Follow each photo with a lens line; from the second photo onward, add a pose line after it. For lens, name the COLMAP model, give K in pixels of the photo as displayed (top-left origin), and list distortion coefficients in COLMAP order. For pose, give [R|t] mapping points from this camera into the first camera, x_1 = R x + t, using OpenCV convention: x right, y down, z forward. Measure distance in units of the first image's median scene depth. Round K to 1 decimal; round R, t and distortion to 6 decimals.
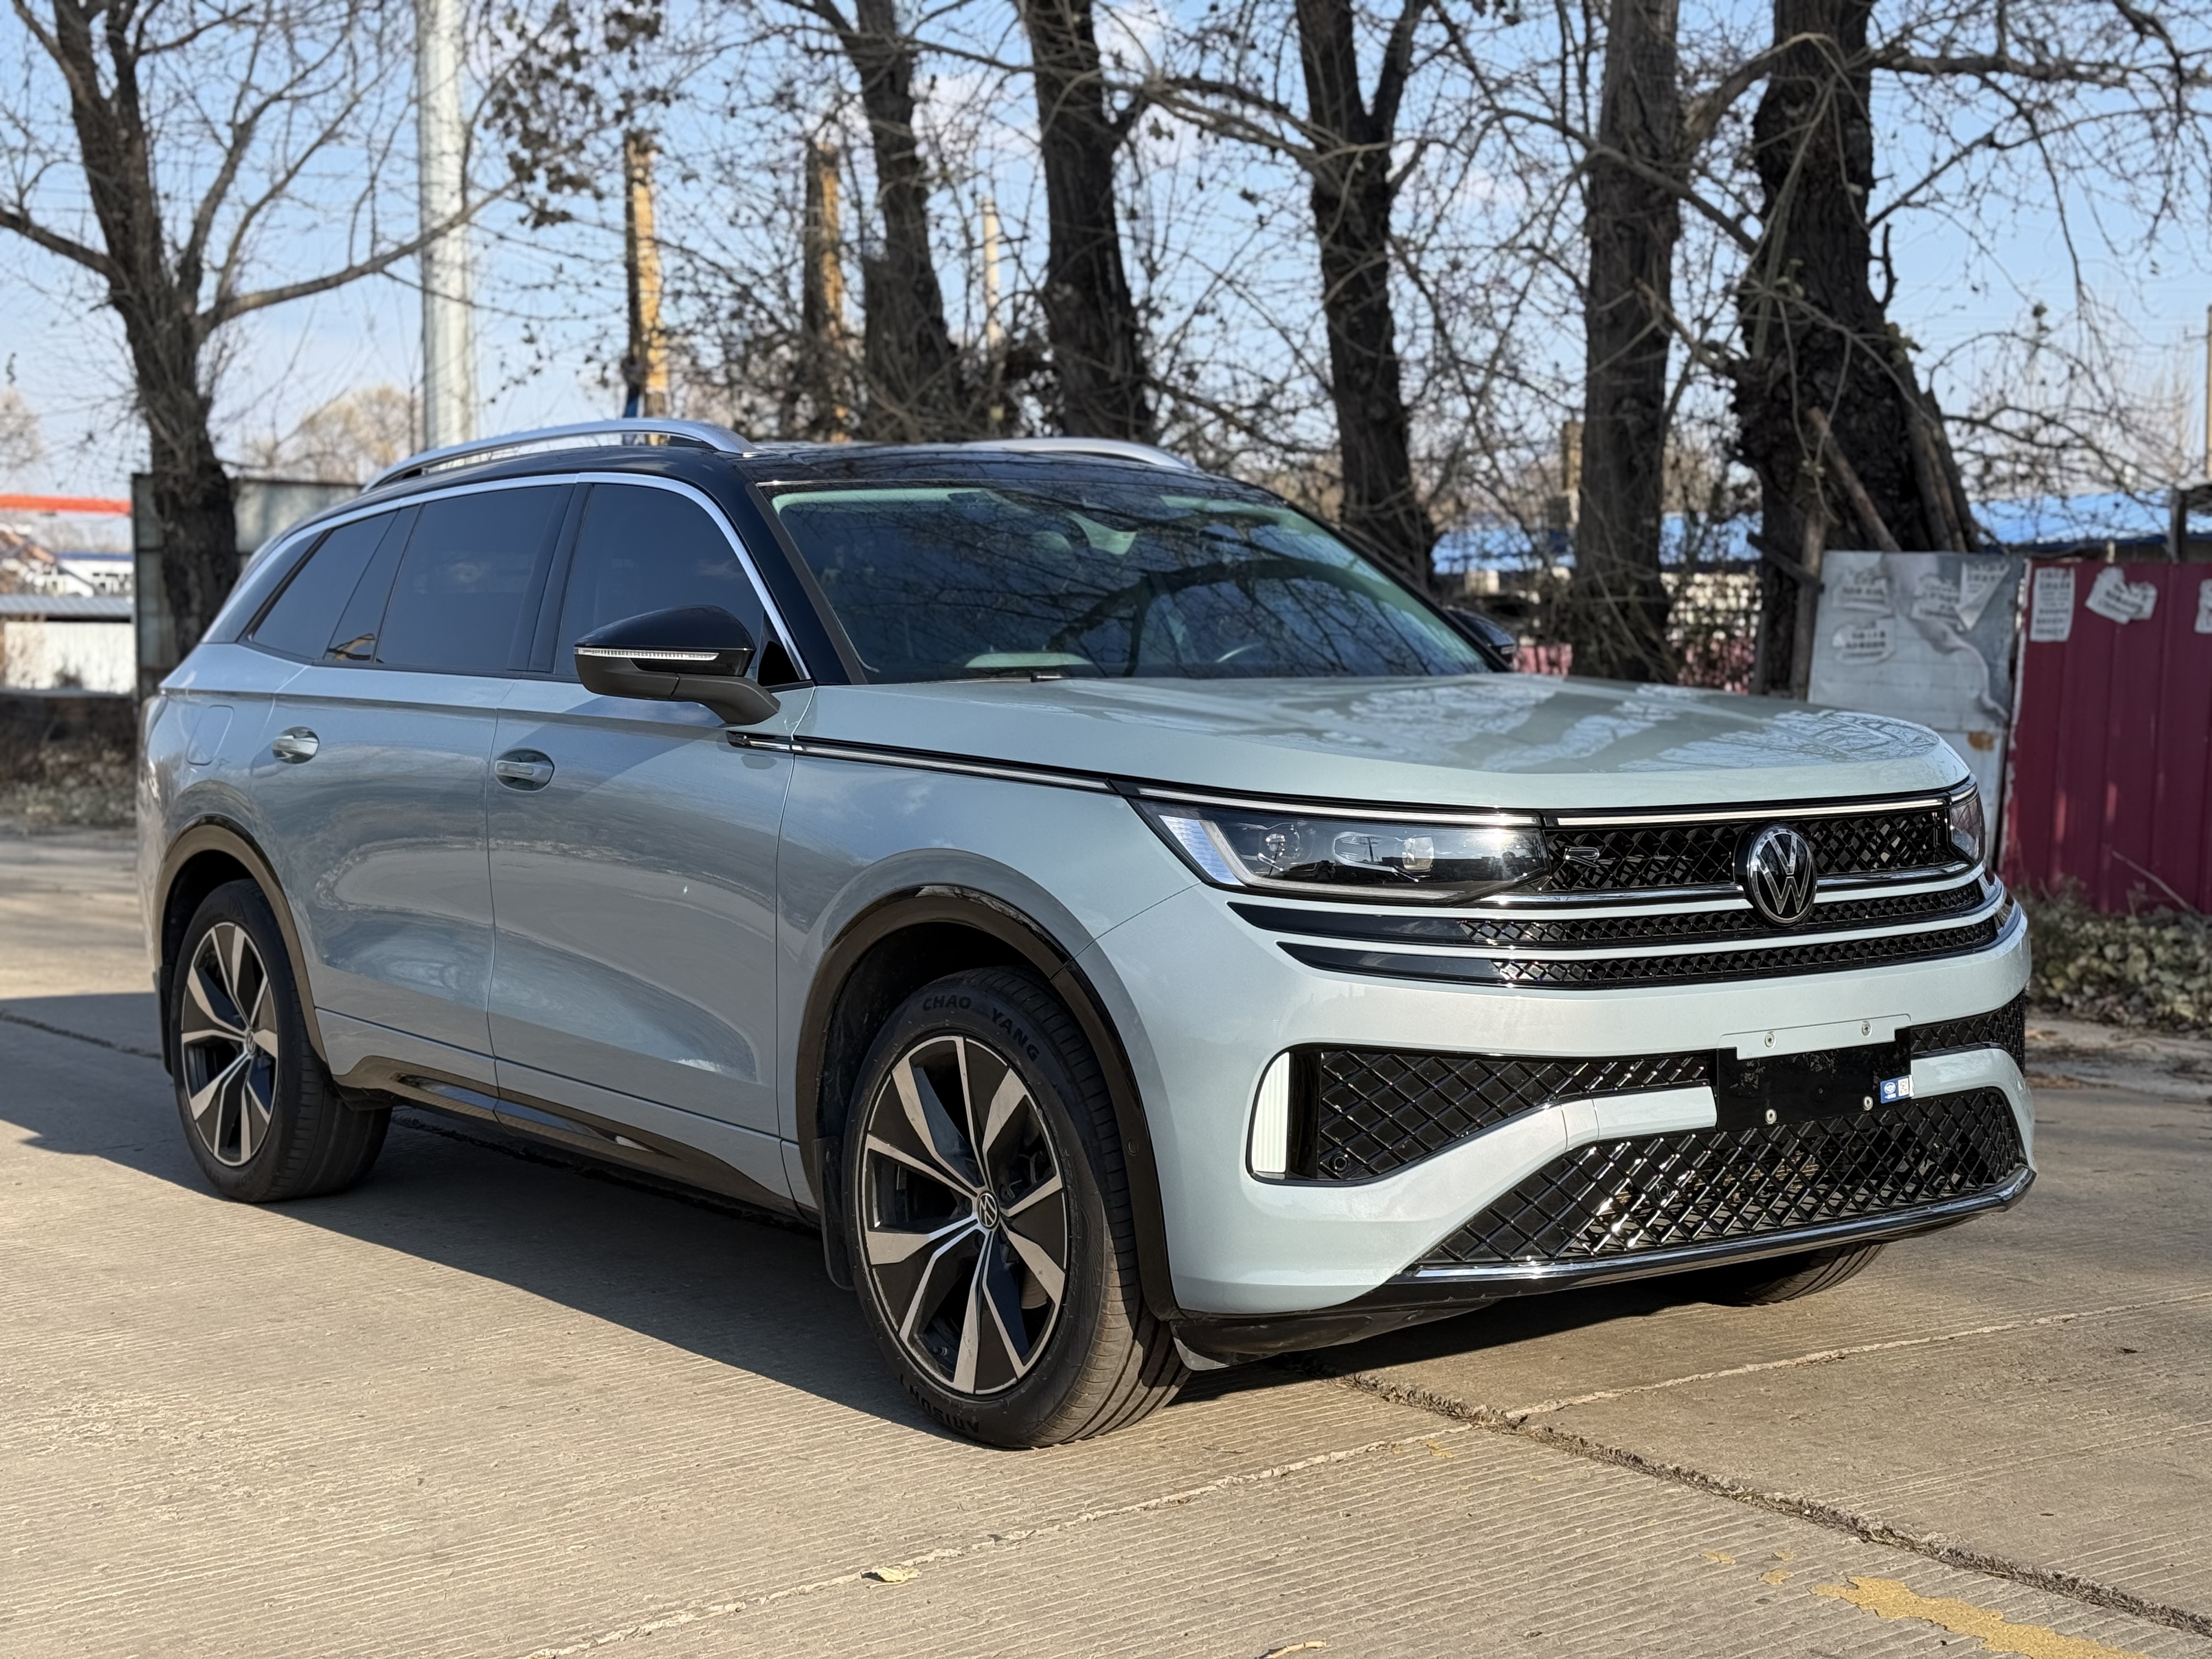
lens RADIAL K [[3122.7, 0, 1093.9], [0, 3122.7, 832.1], [0, 0, 1]] dist [0.107824, 0.000000]
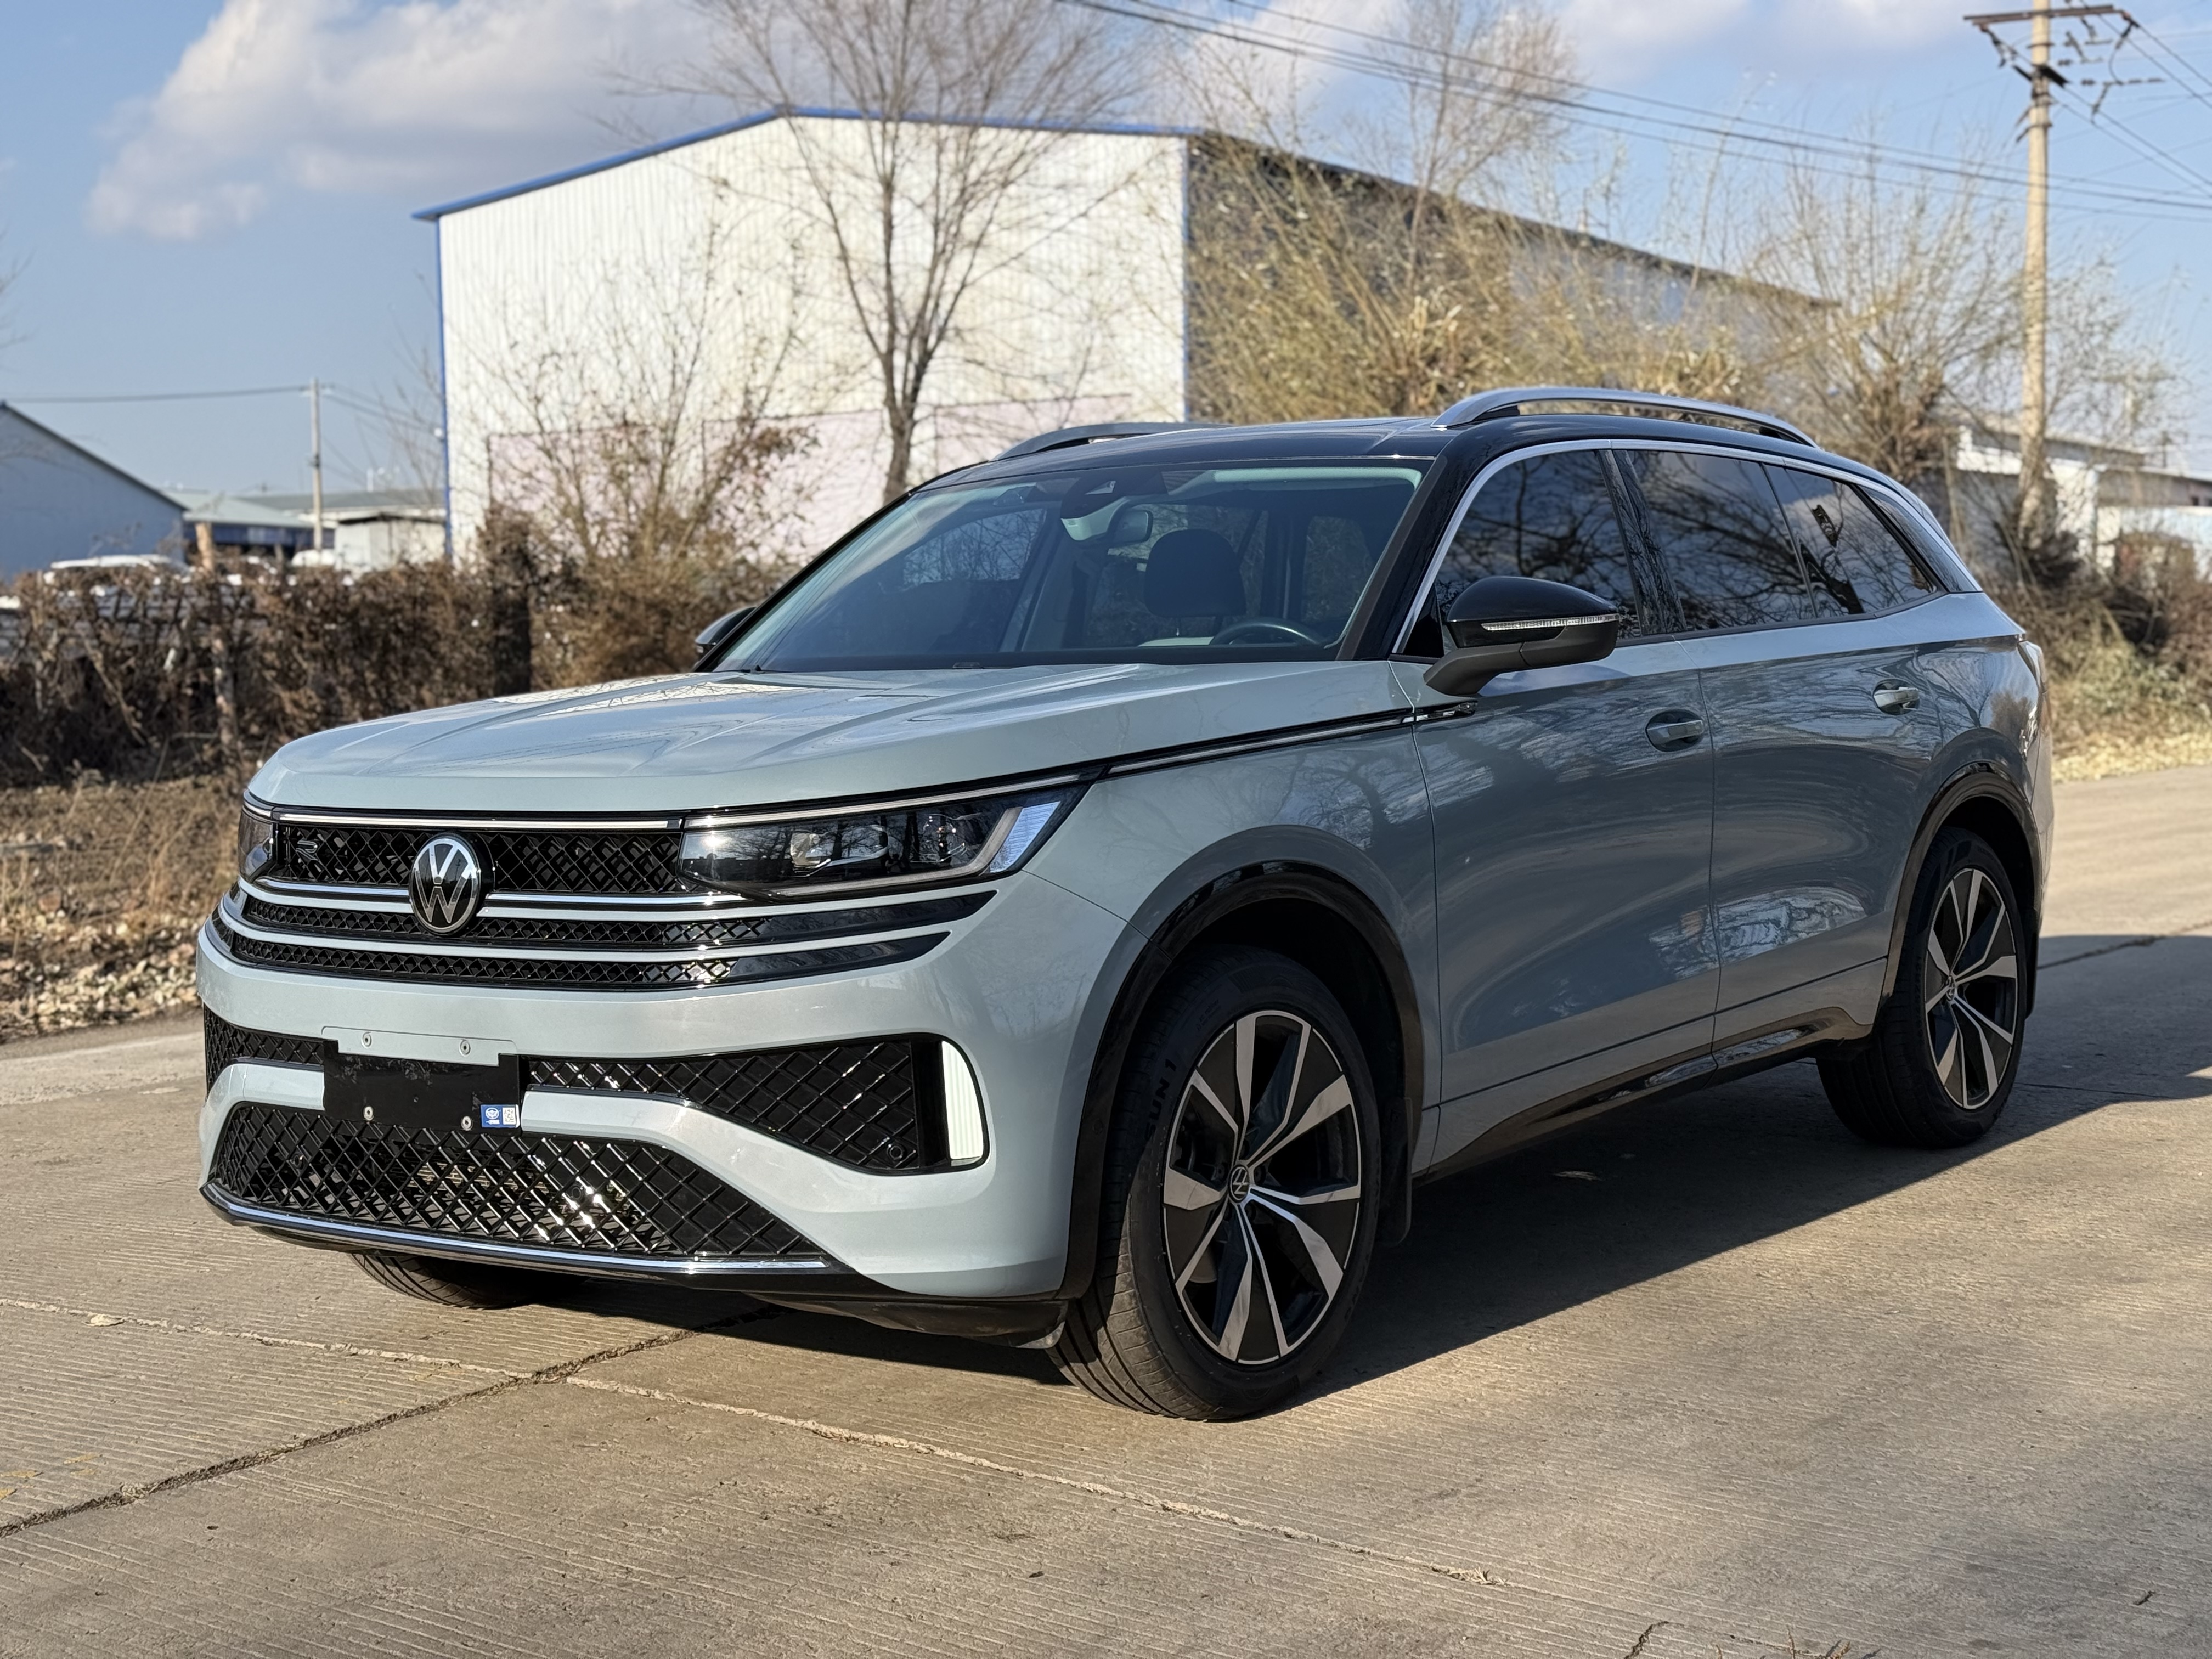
lens RADIAL K [[3122.7, 0, 1095.1], [0, 3122.7, 826.0], [0, 0, 1]] dist [0.107824, 0.000000]
pose [[0.264892, 0.061001, -0.962347, 1.226065], [-0.024838, 0.998098, 0.056430, -0.066086], [0.963958, 0.008955, 0.265903, 0.921134]]
